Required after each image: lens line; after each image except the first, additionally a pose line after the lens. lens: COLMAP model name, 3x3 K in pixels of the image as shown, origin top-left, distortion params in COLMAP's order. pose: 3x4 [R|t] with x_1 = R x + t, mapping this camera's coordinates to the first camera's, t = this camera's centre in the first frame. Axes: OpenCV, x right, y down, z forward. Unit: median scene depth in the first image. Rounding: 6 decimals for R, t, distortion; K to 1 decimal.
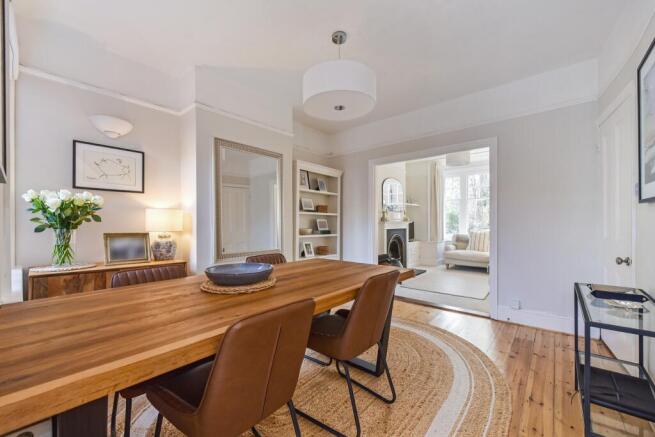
lens RADIAL K [[265.2, 0, 327.2], [0, 265.2, 227.2], [0, 0, 1]] dist [-0.002619, -0.000132]
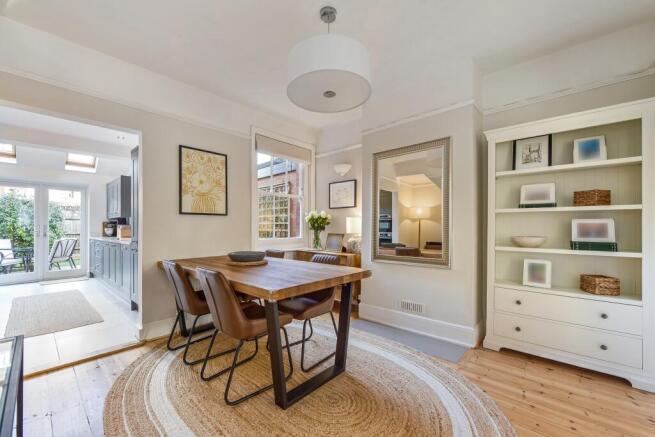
lens RADIAL K [[265.2, 0, 327.2], [0, 265.2, 227.2], [0, 0, 1]] dist [-0.002619, -0.000132]
pose [[-0.028150, 0.009874, -0.999555, 0.921489], [-0.005651, 0.999934, 0.010037, -0.033833], [0.999588, 0.005931, -0.028092, 1.024631]]
